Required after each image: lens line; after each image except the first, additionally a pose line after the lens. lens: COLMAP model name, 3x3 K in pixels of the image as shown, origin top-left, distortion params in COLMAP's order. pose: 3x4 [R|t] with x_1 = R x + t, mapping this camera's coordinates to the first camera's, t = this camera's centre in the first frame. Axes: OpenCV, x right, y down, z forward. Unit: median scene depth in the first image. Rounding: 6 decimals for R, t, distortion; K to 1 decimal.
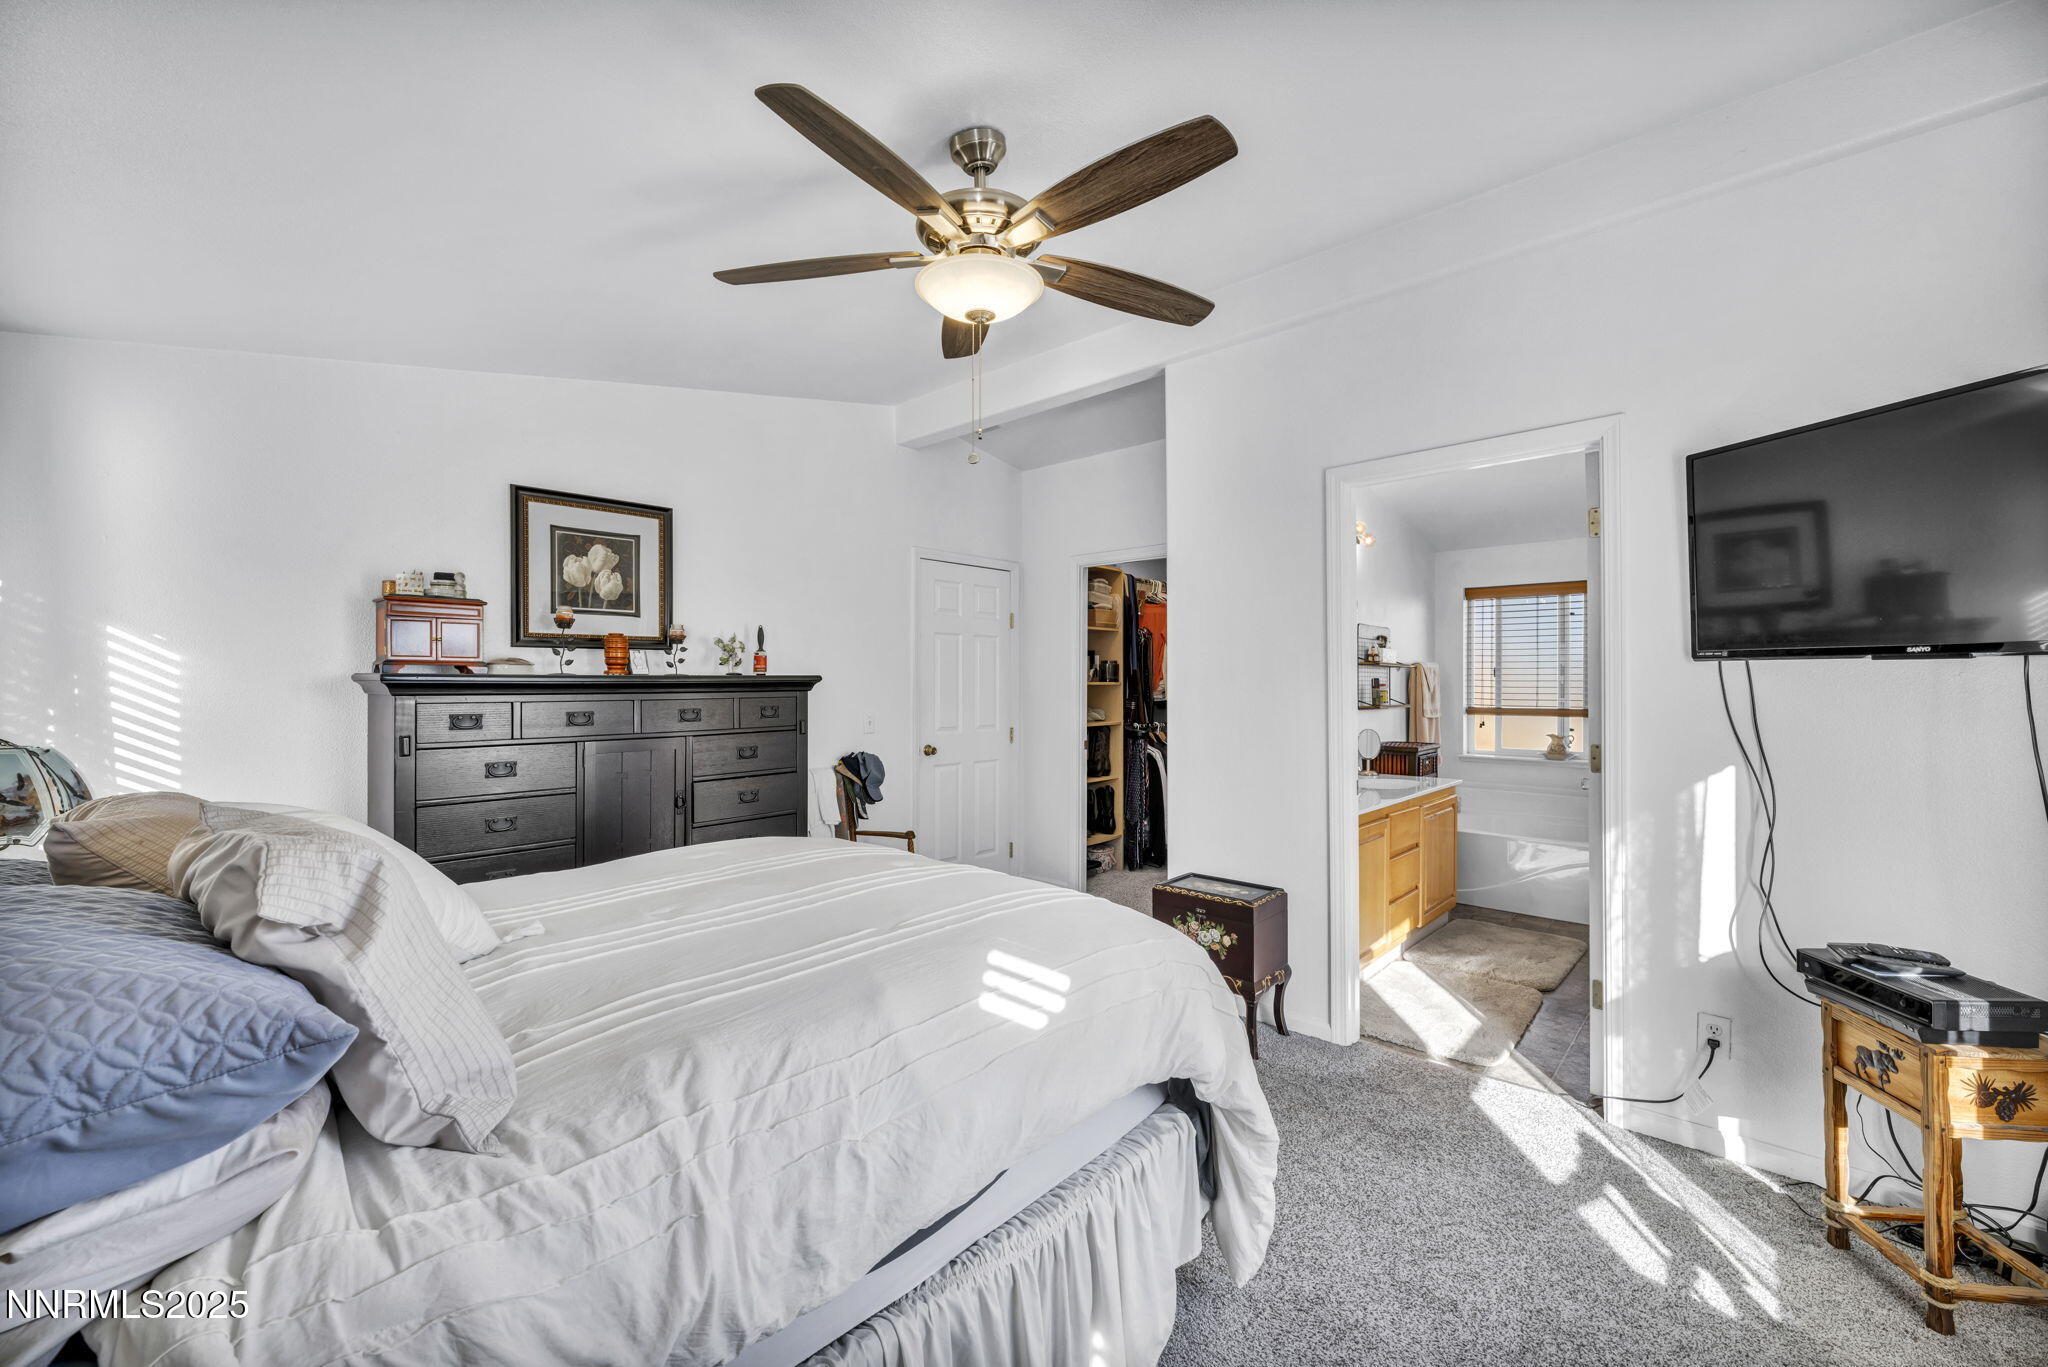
lens RADIAL K [[802.1, 0, 1022.4], [0, 802.1, 691.5], [0, 0, 1]] dist [-0.000651, -0.000029]
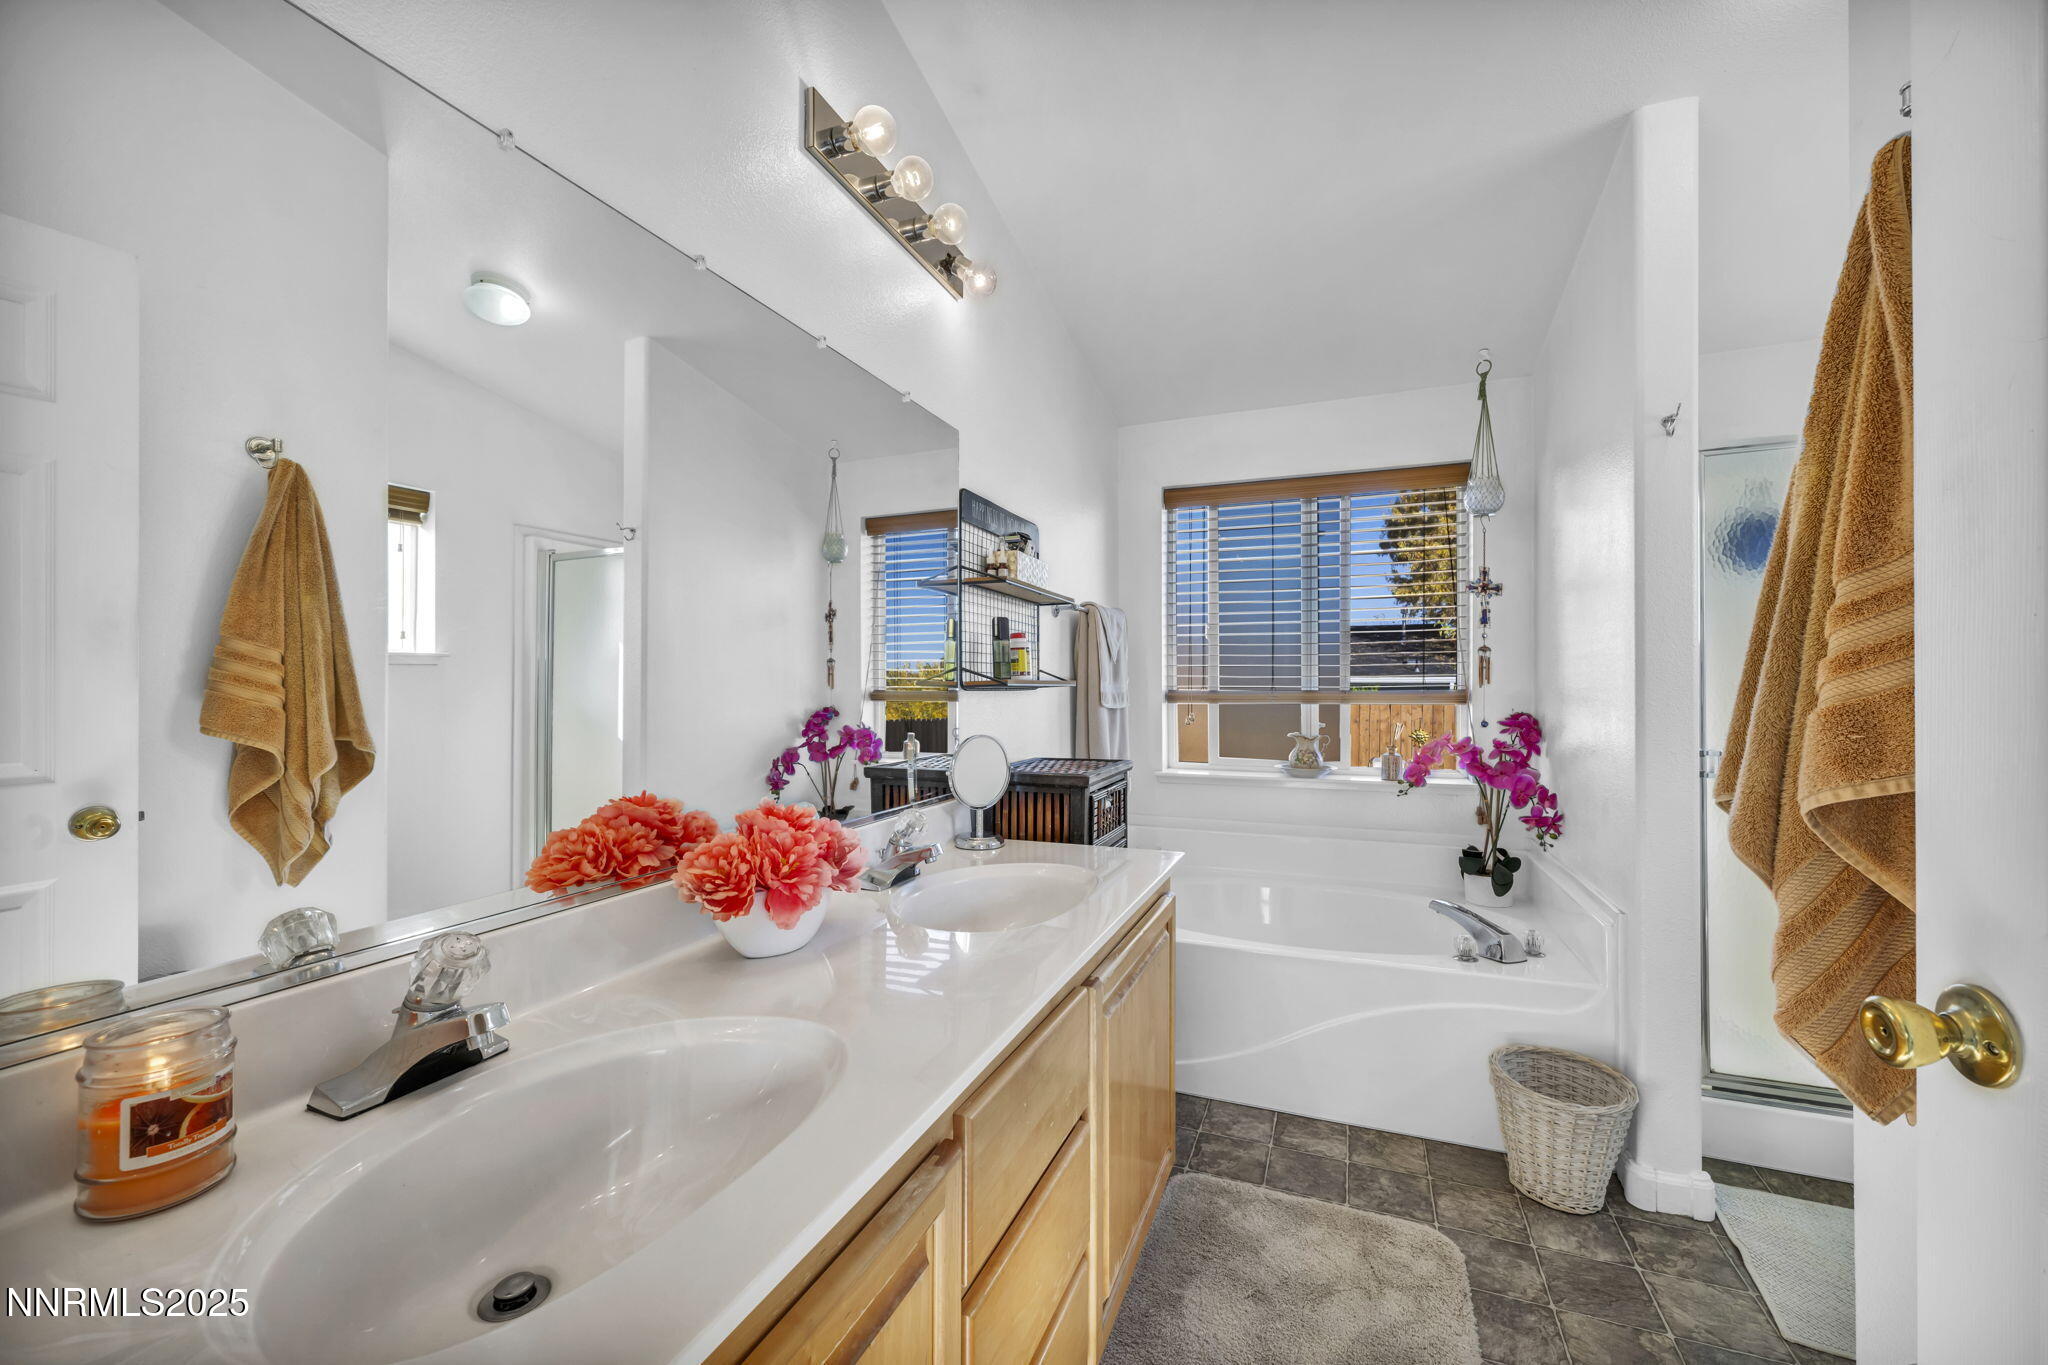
lens RADIAL K [[802.1, 0, 1024.5], [0, 802.1, 684.8], [0, 0, 1]] dist [-0.000651, -0.000029]
pose [[0.934794, -0.001006, 0.355189, 0.293647], [0.002272, 0.999992, -0.003147, 0.021220], [-0.355183, 0.003749, 0.934789, 0.580520]]
